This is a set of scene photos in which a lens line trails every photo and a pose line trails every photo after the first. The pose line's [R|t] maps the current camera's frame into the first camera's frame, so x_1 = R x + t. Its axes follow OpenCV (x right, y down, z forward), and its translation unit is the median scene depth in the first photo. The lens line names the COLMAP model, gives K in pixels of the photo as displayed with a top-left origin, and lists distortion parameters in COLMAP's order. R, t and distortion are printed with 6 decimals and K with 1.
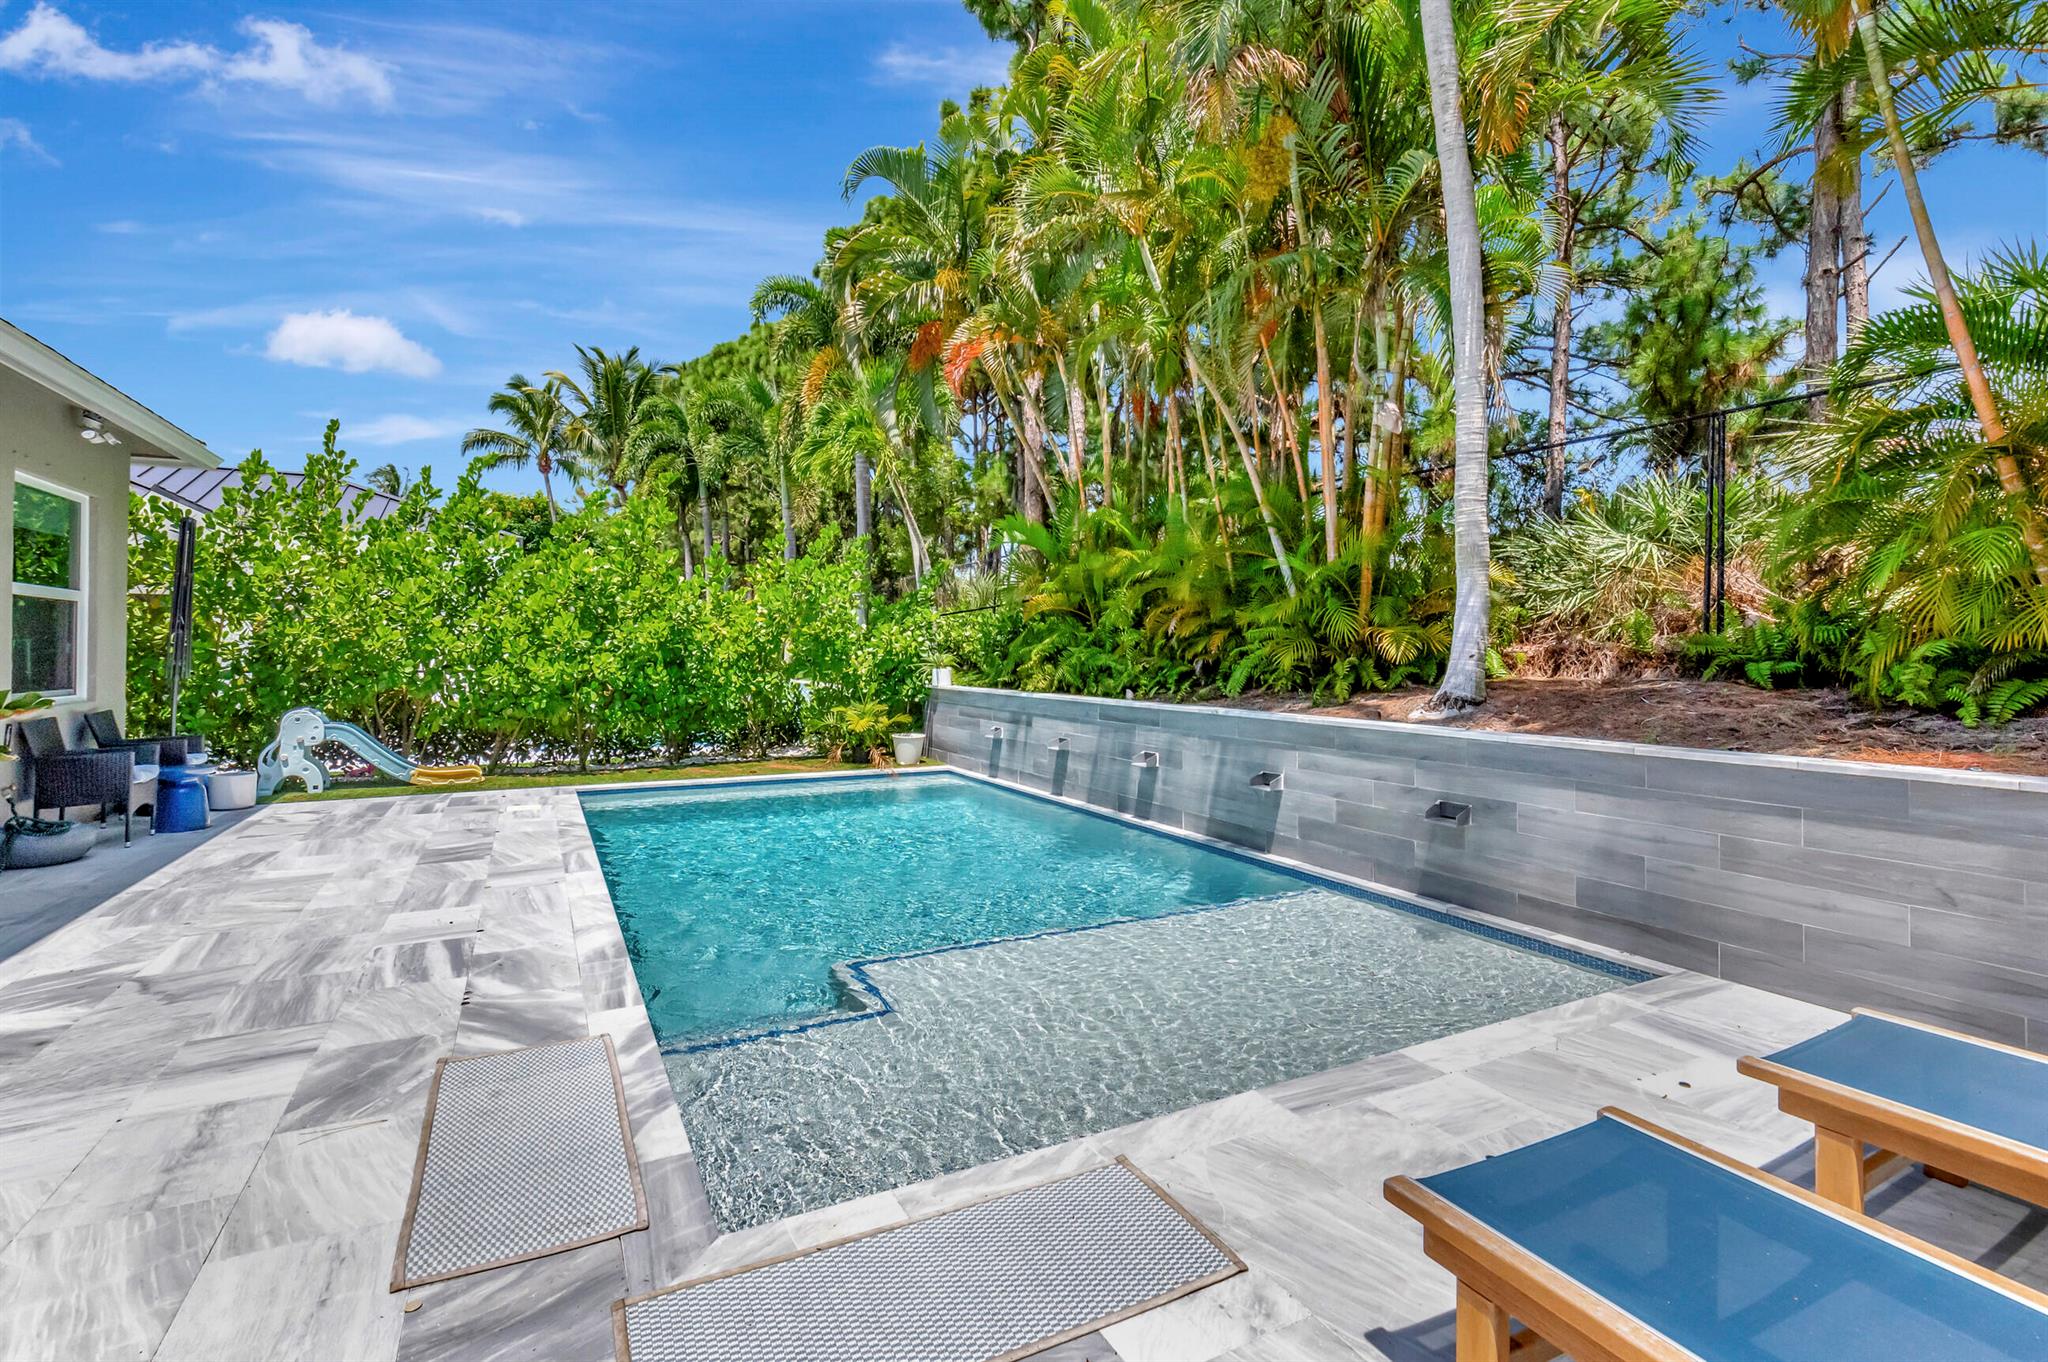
lens RADIAL K [[945.3, 0, 1018.1], [0, 945.3, 627.2], [0, 0, 1]] dist [0.000540, 0.000413]
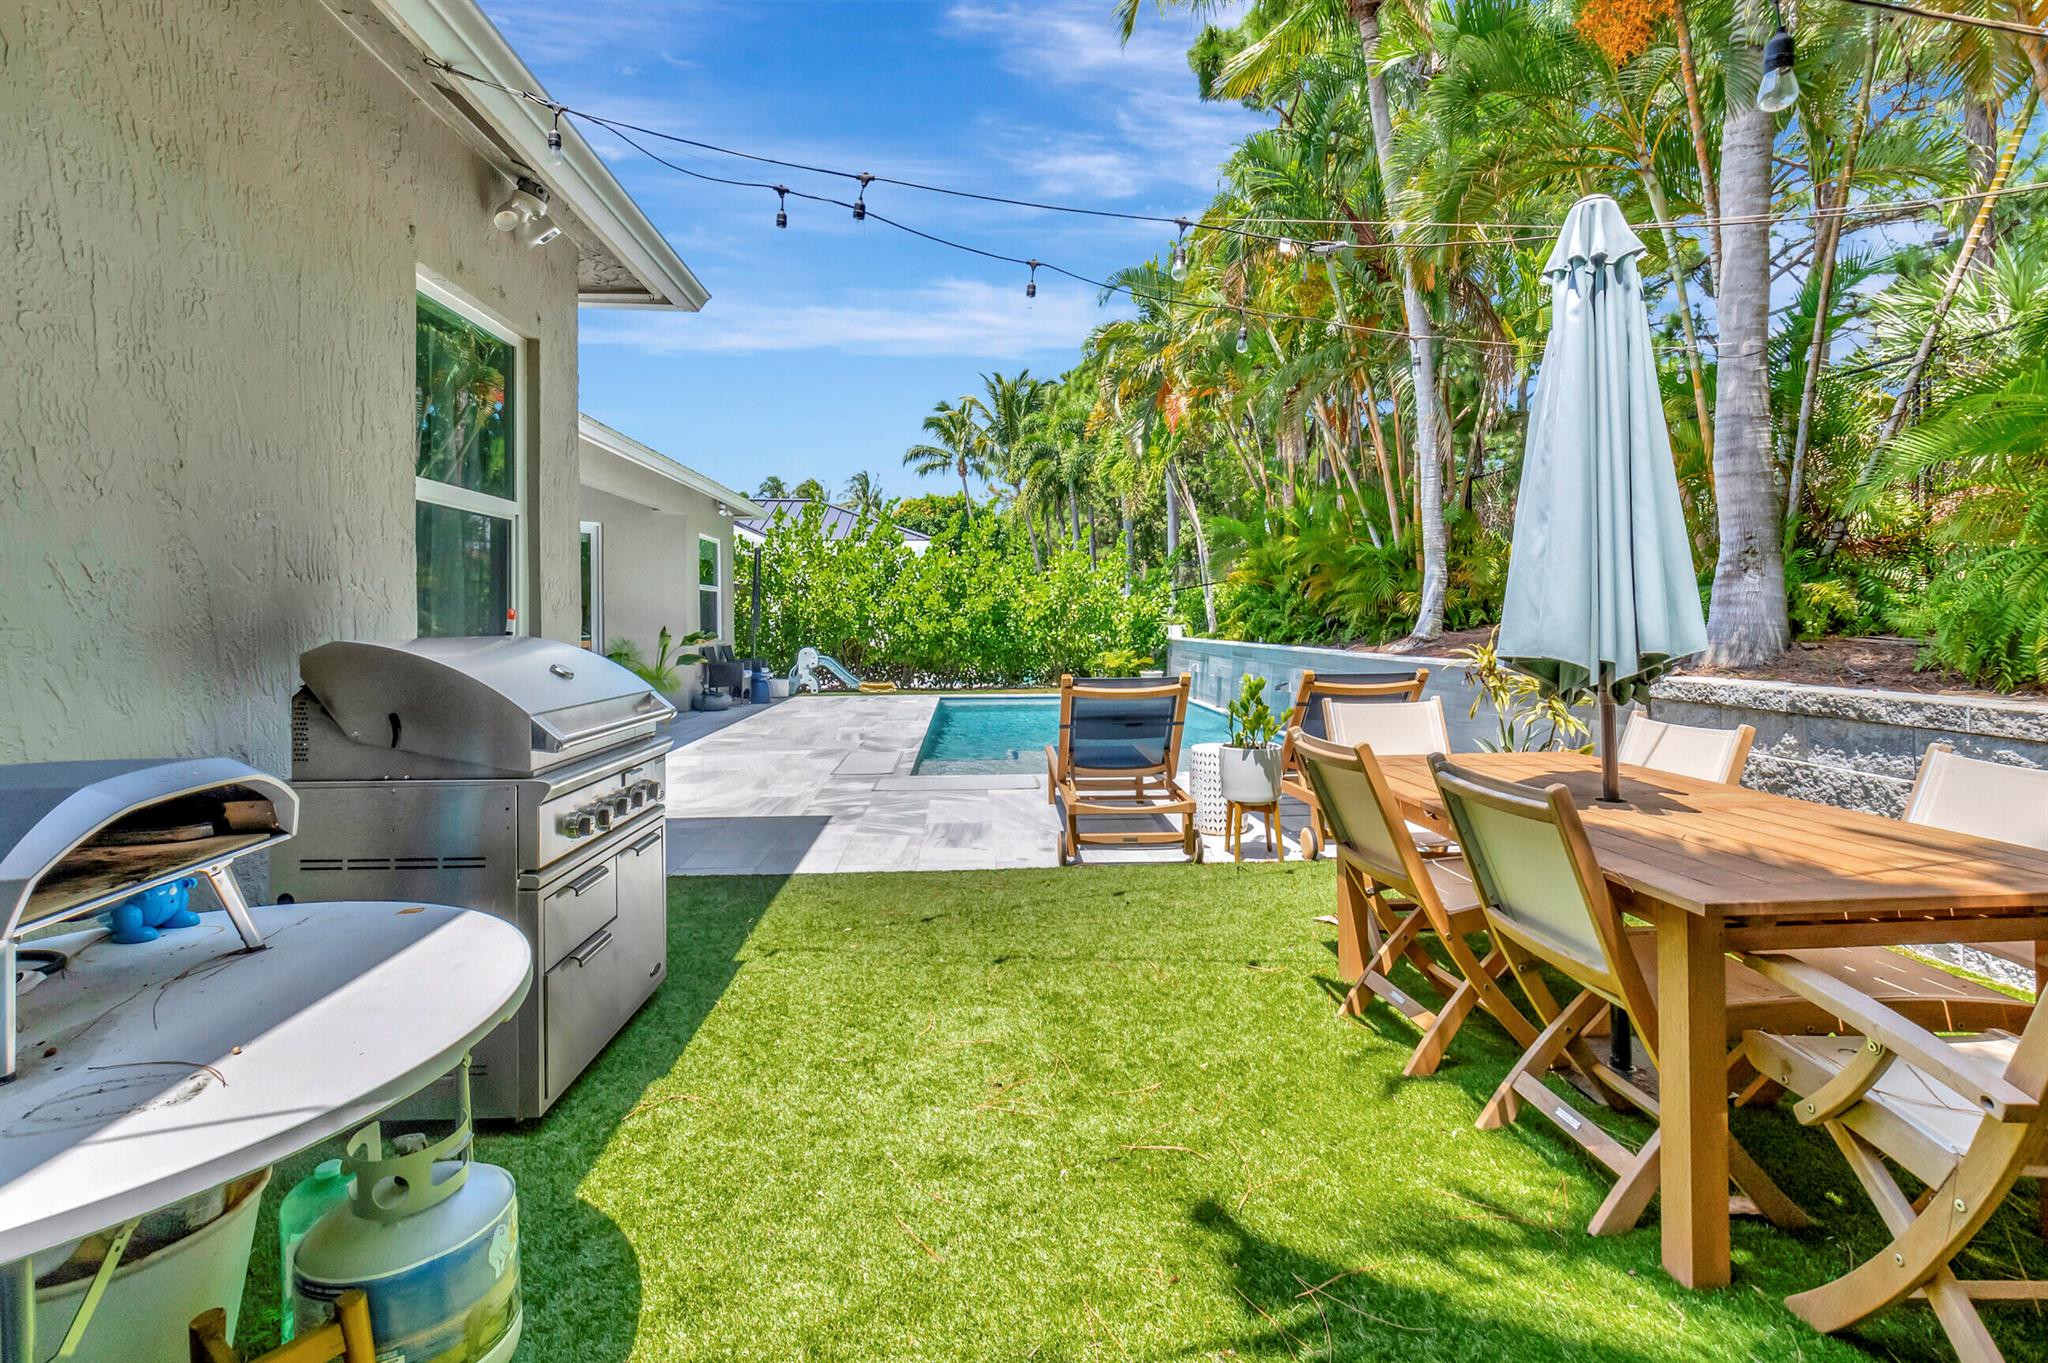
lens RADIAL K [[923.3, 0, 1032.0], [0, 923.3, 620.4], [0, 0, 1]] dist [0.001029, 0.000233]
pose [[0.918264, -0.007600, -0.395895, 0.327319], [0.018191, 0.999570, 0.023005, 0.000593], [0.395549, -0.028327, 0.918008, -0.436955]]
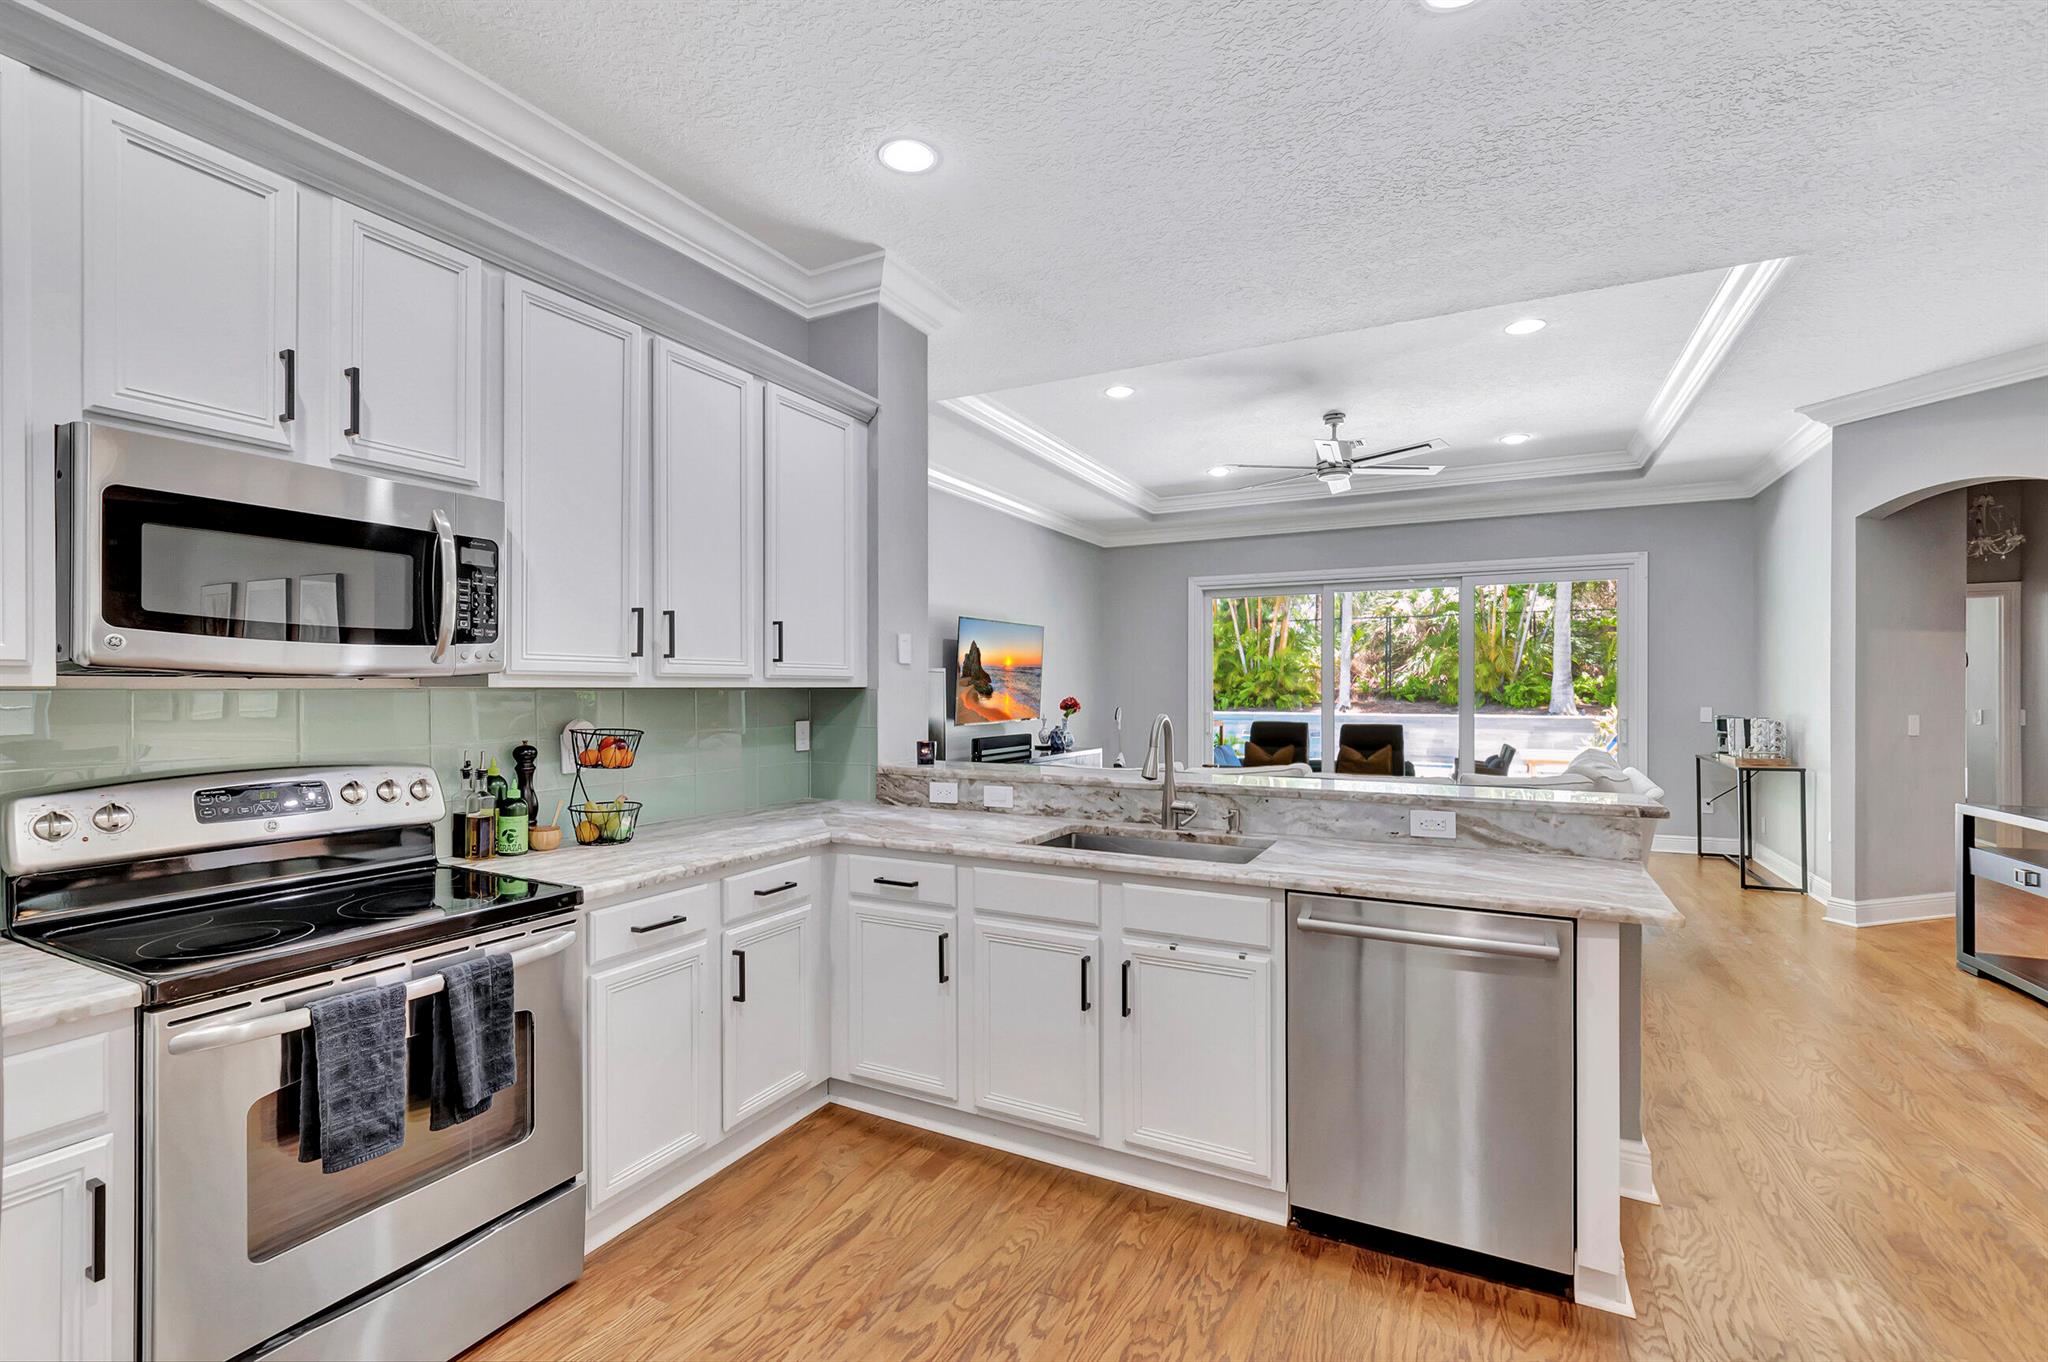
lens RADIAL K [[923.3, 0, 1004.6], [0, 923.3, 687.8], [0, 0, 1]] dist [0.001029, 0.000233]
pose [[0.814252, -0.006010, 0.580481, -1.600865], [-0.011366, 0.999590, 0.026292, -0.040375], [-0.580401, -0.028006, 0.813849, -0.597663]]
